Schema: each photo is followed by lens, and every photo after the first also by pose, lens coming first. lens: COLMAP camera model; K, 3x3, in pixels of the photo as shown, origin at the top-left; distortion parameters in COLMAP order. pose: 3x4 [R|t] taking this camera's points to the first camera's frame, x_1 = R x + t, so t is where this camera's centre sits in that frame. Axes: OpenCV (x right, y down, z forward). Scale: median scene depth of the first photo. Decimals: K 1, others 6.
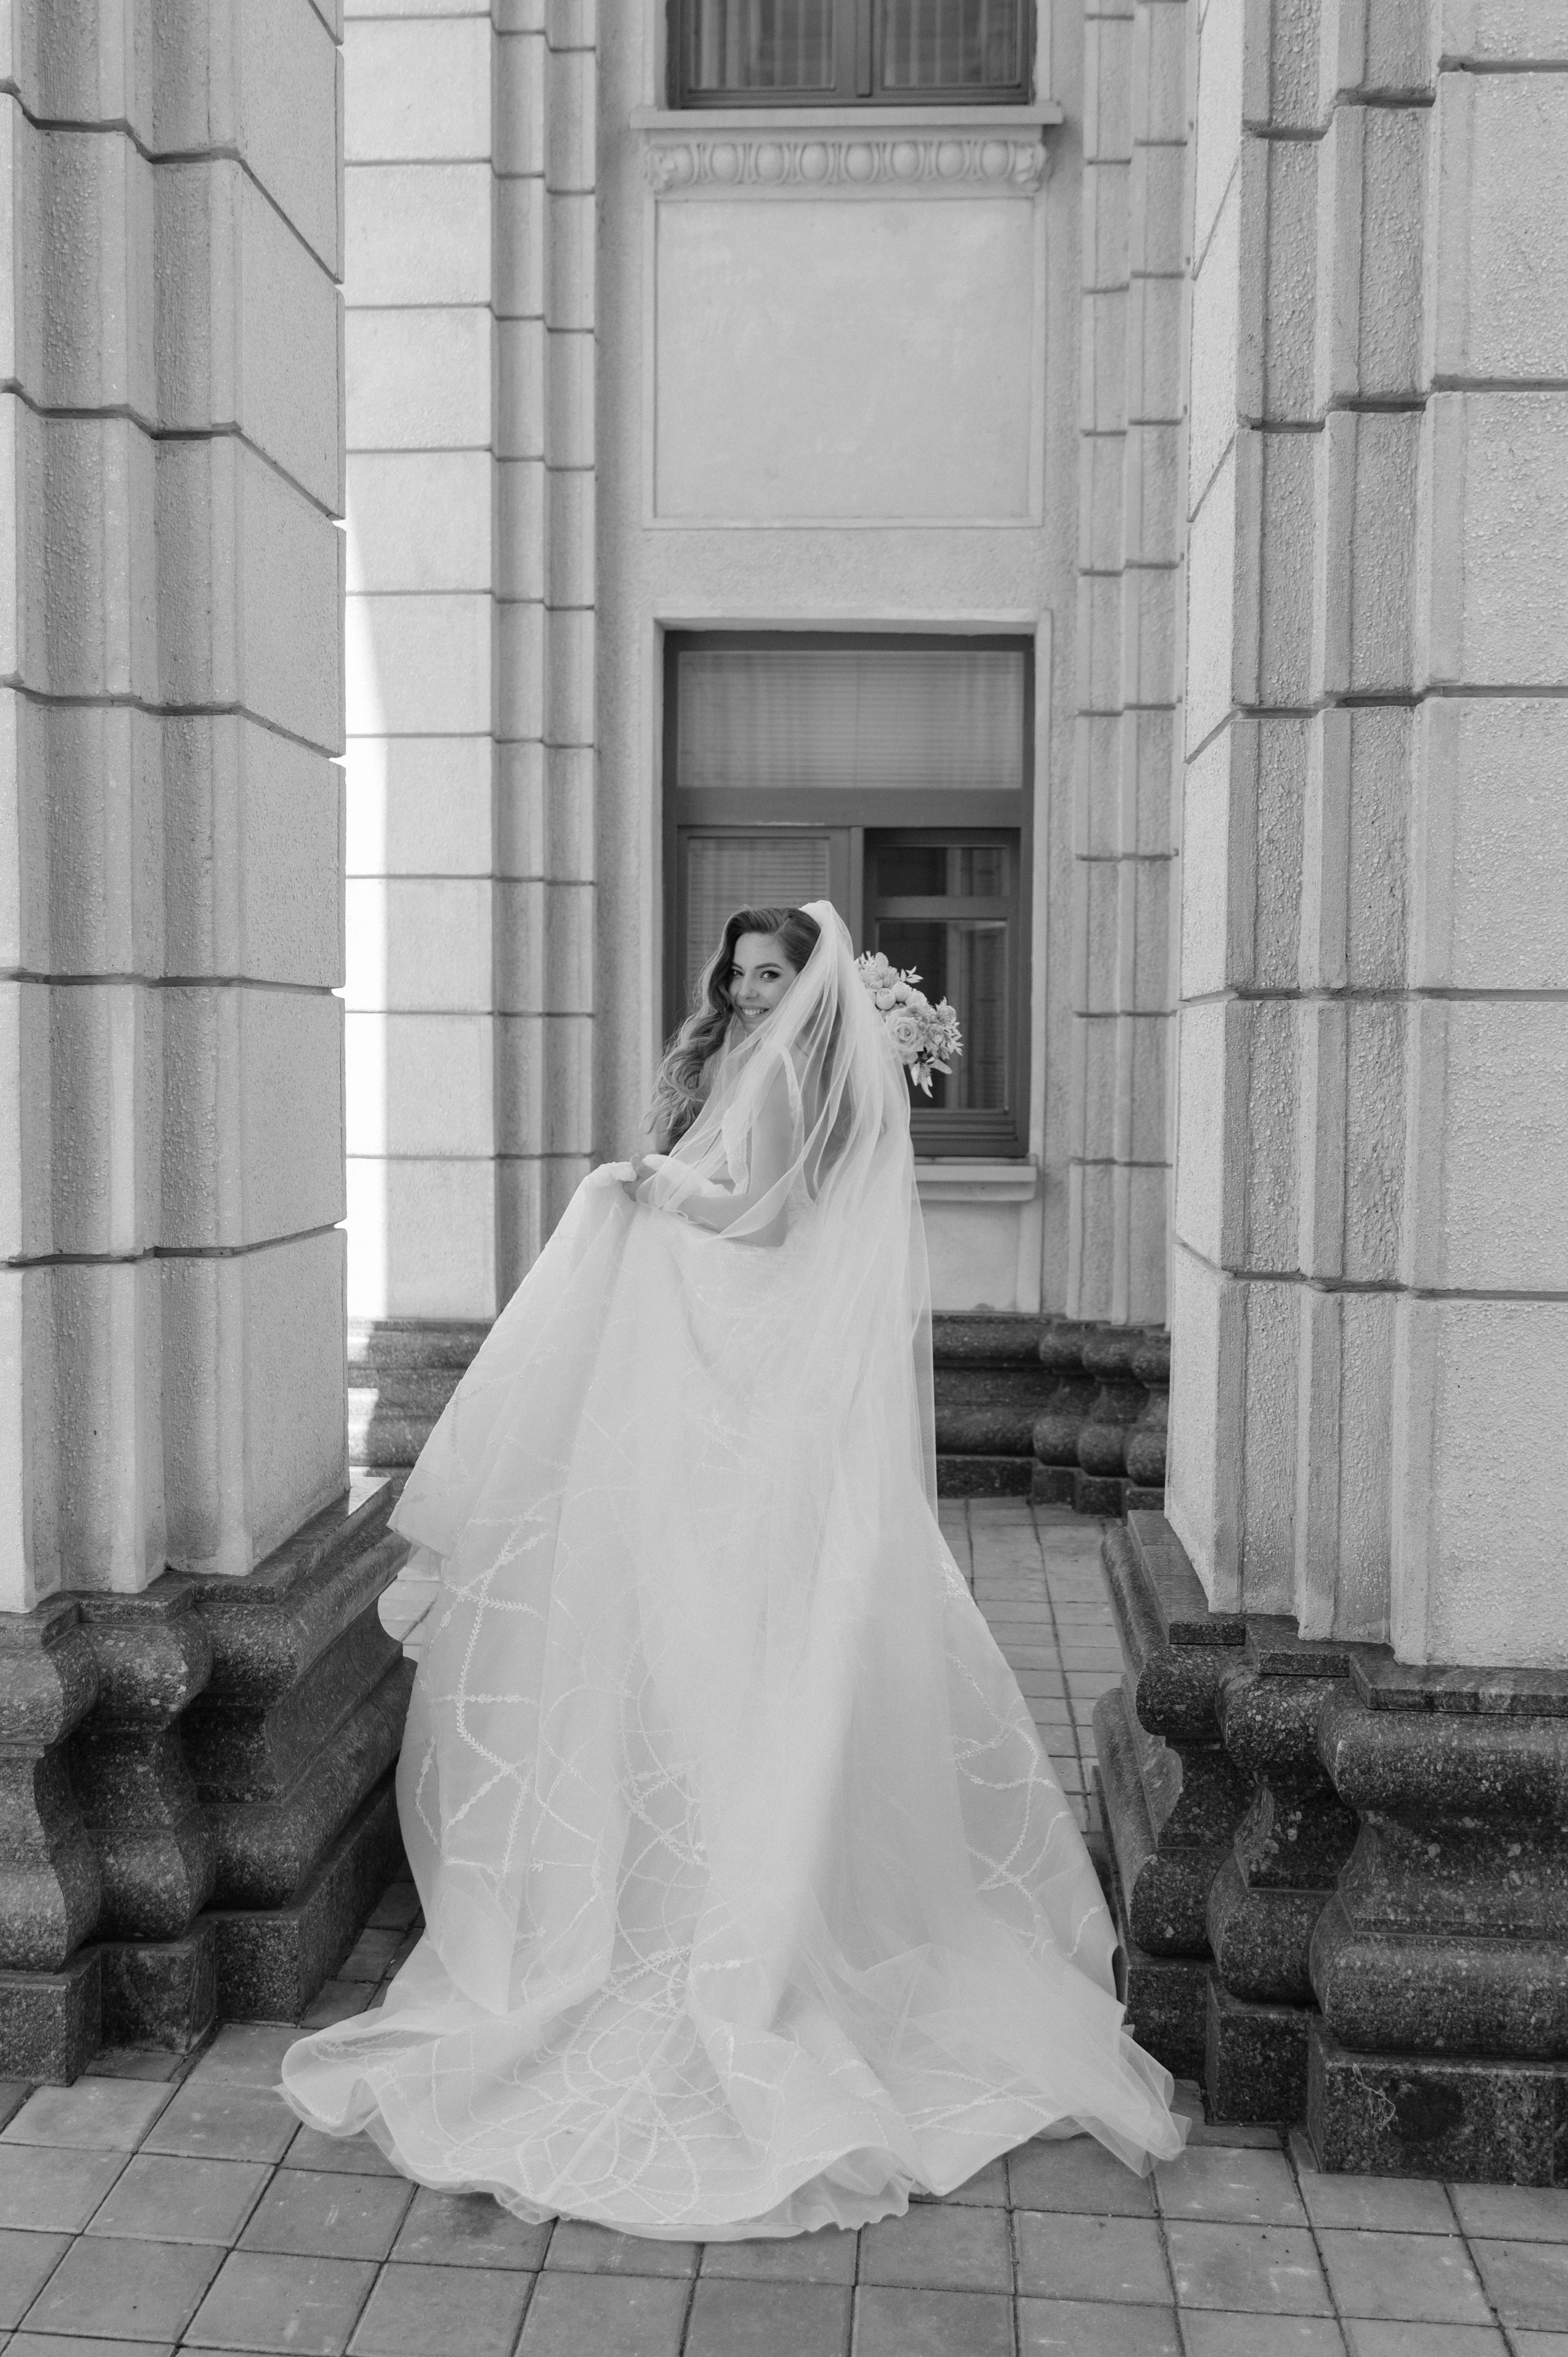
lens RADIAL K [[2112.6, 0, 800.9], [0, 2112.6, 1146.1], [0, 0, 1]] dist [-0.005900, 0.002411]
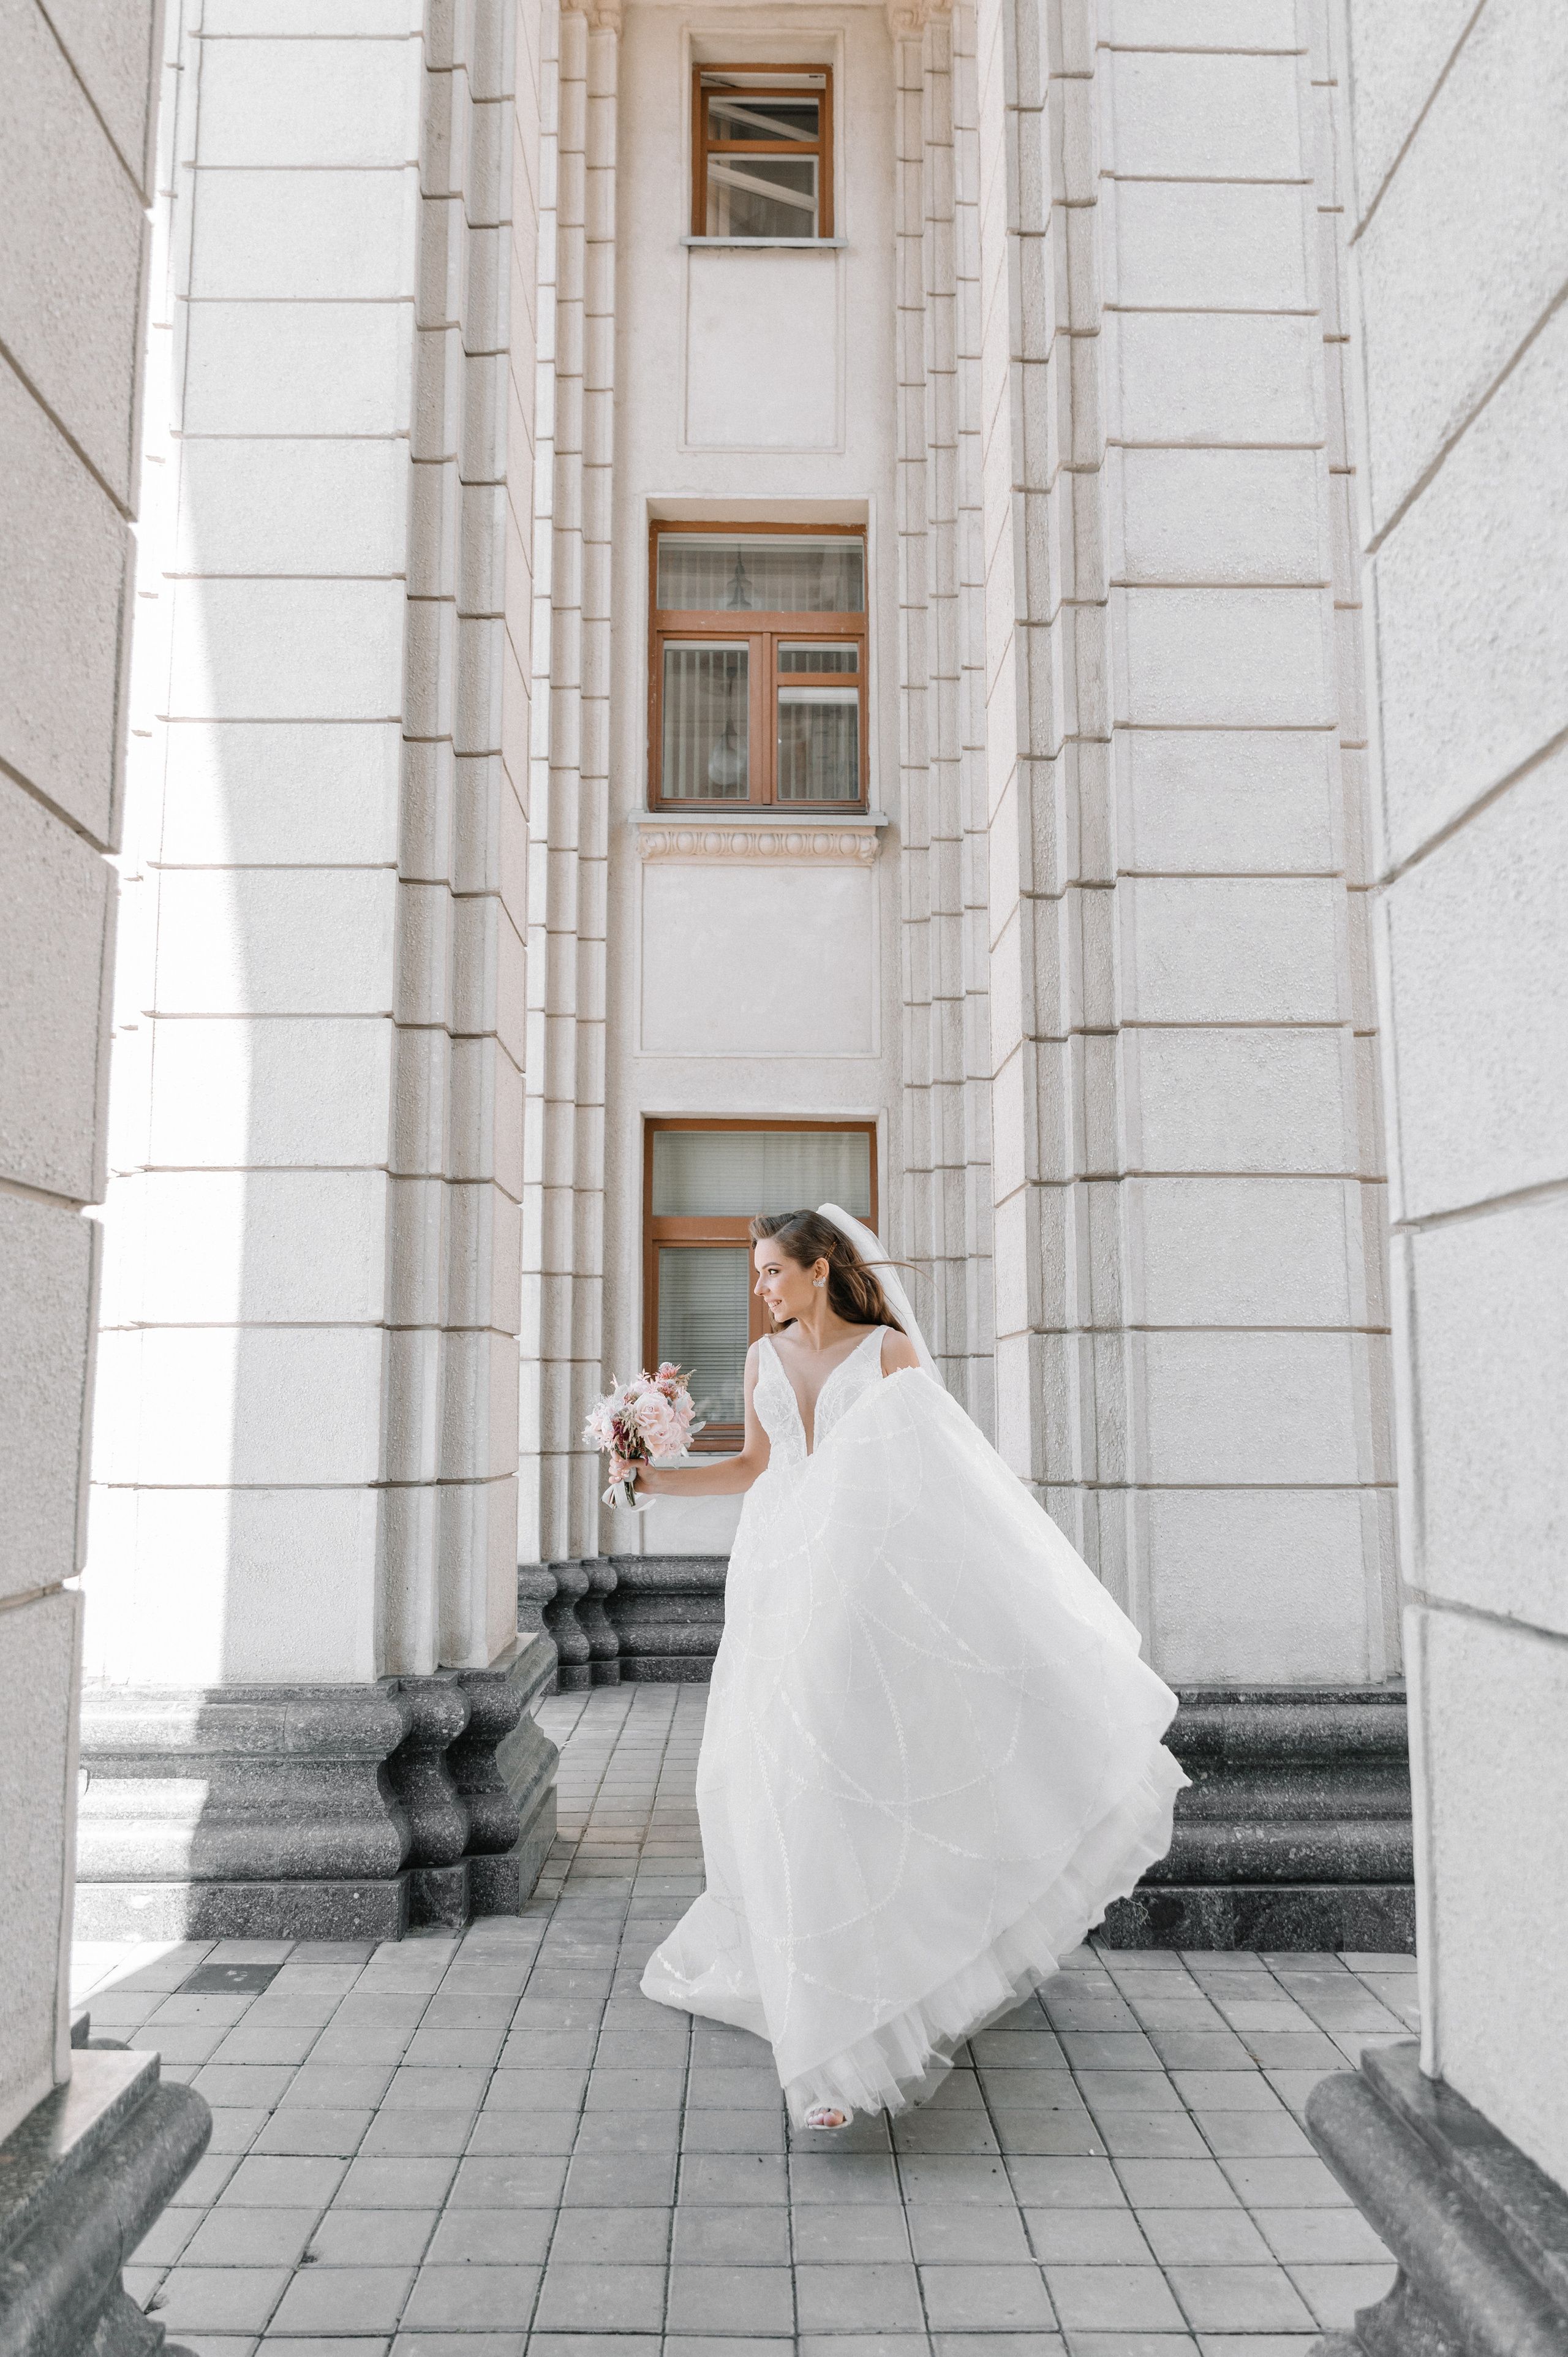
lens RADIAL K [[1626.1, 0, 785.0], [0, 1626.1, 1195.7], [0, 0, 1]] dist [0.009551, 0.000455]
pose [[0.996128, 0.000586, 0.087908, -0.138164], [0.014737, 0.984714, -0.173554, 0.056024], [-0.086666, 0.174178, 0.980893, -0.411330]]
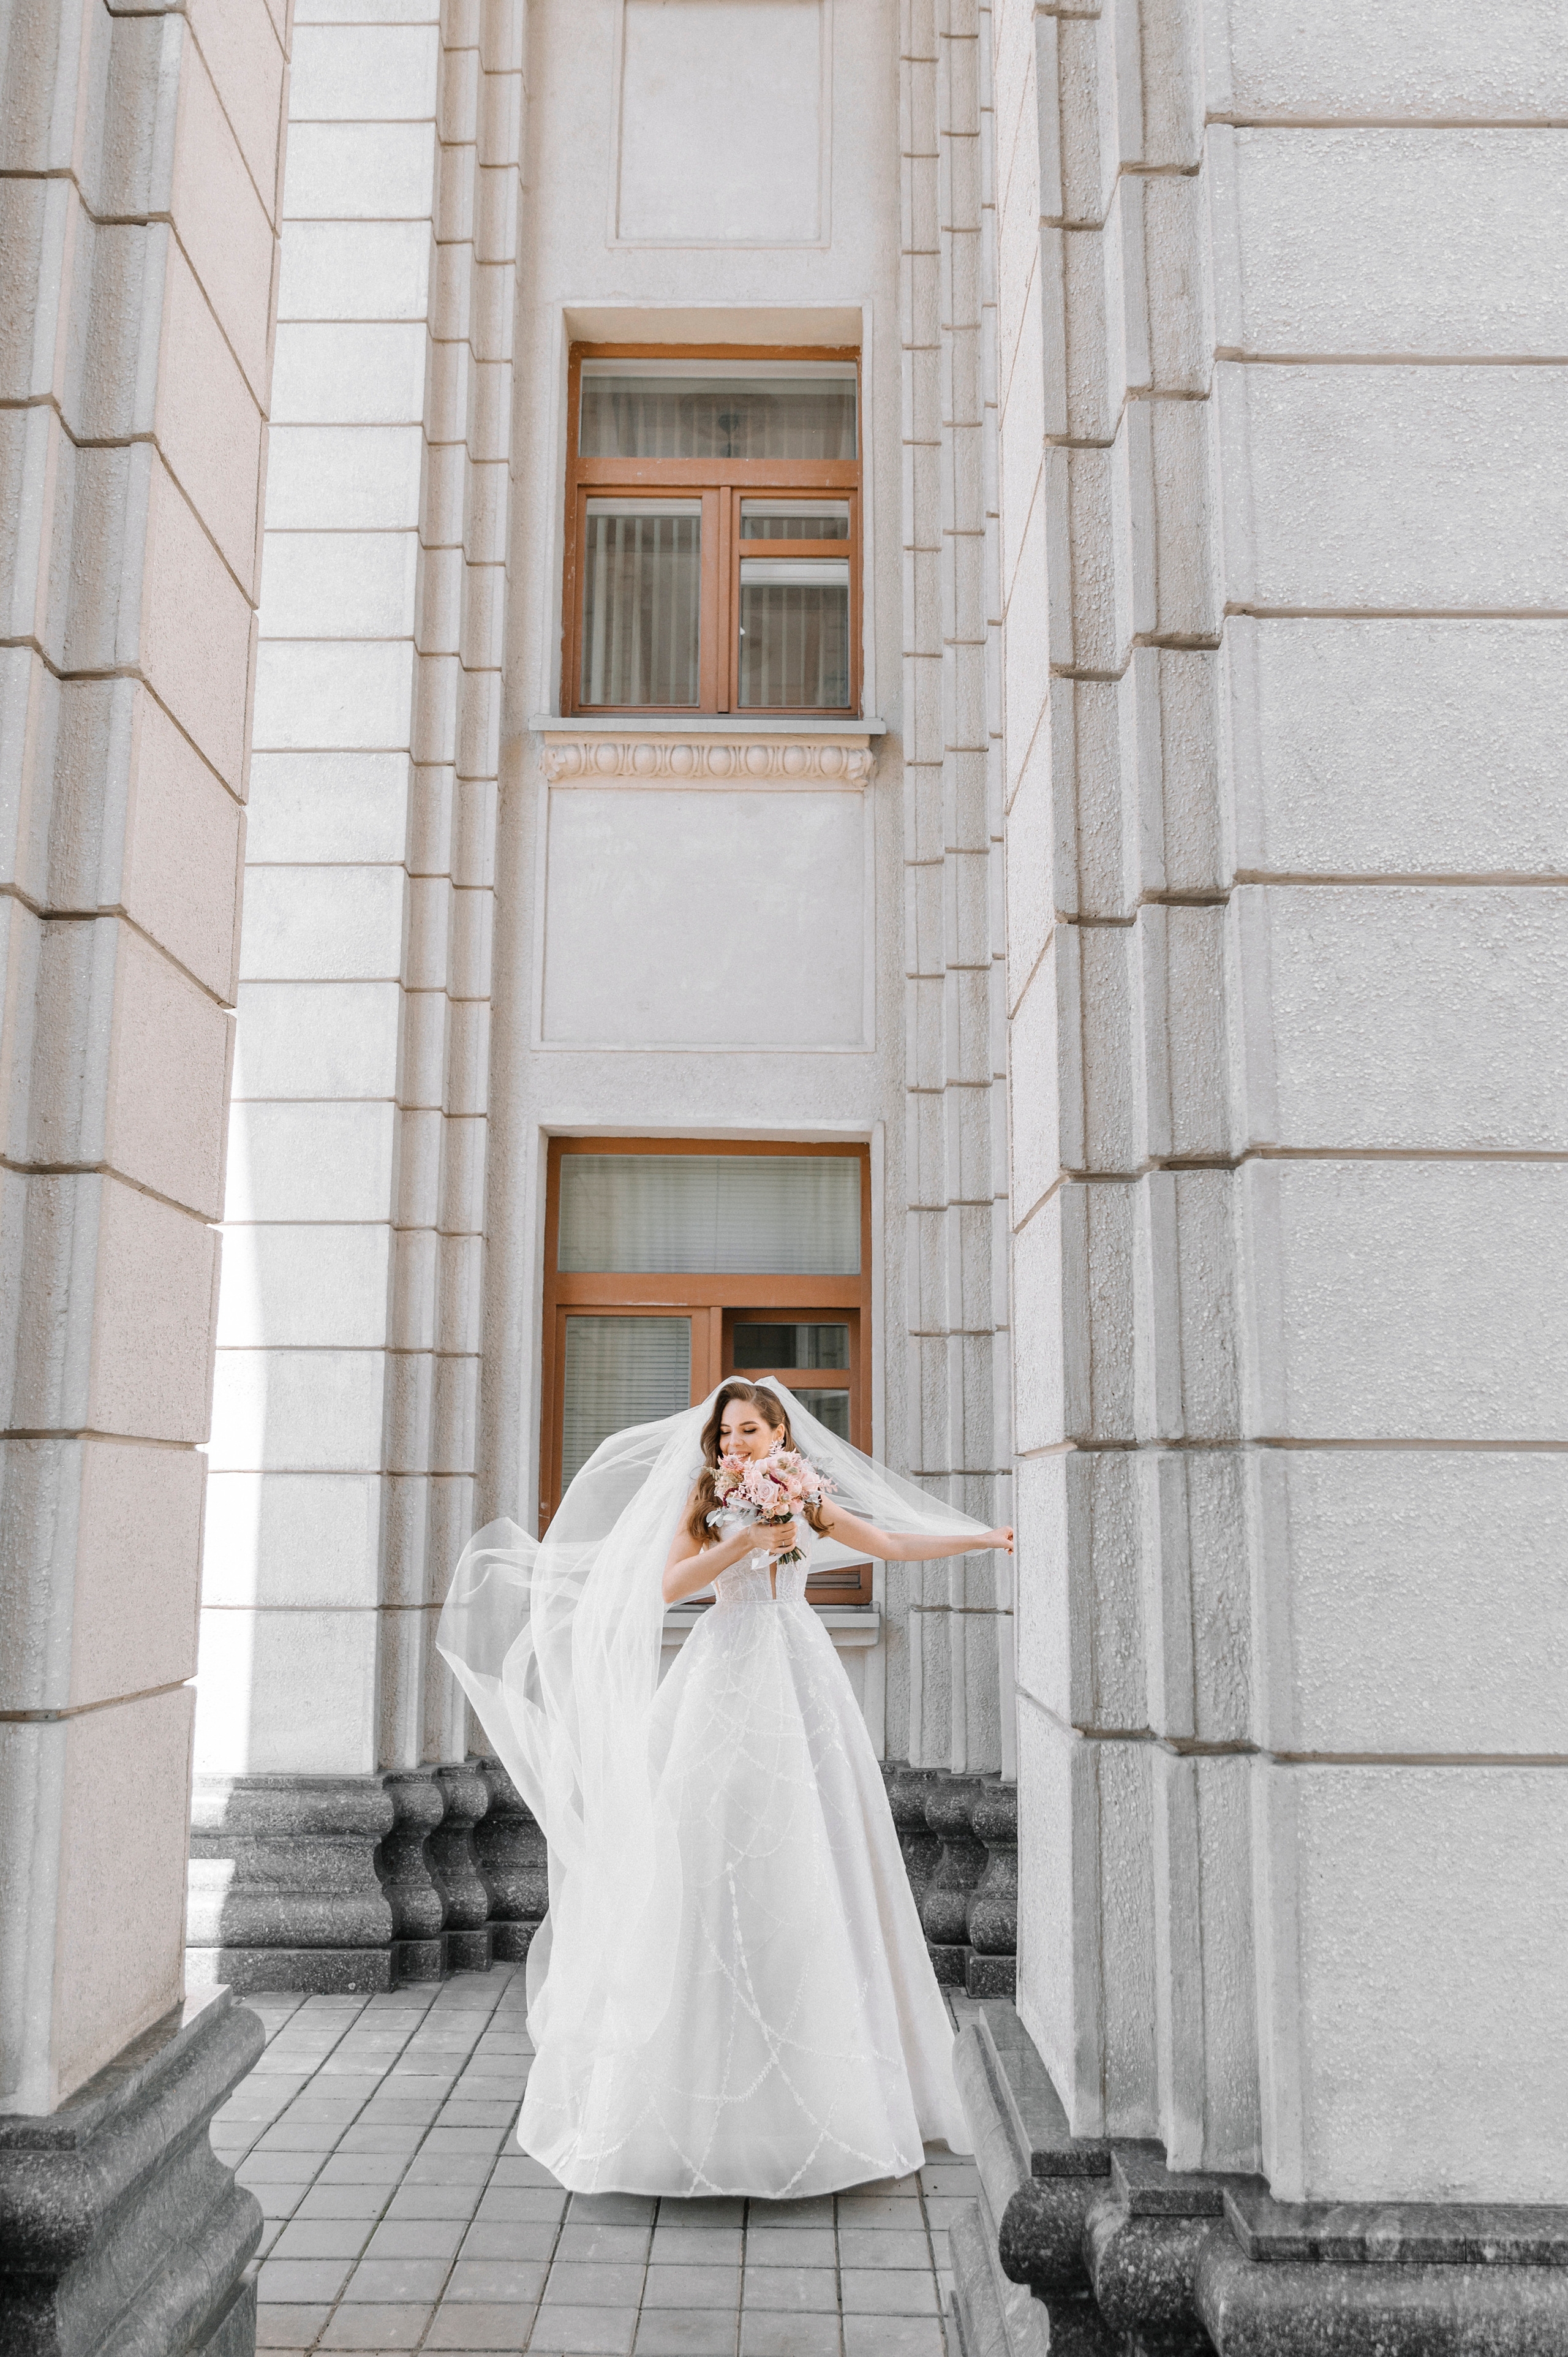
lens RADIAL K [[1743.7, 0, 781.1], [0, 1743.7, 1214.1], [0, 0, 1]] dist [-0.013010, -0.000510]
pose [[0.998288, 0.006865, 0.058080, 0.013943], [0.005587, 0.977352, -0.211546, -0.003796], [-0.058217, 0.211508, 0.975641, 0.158531]]
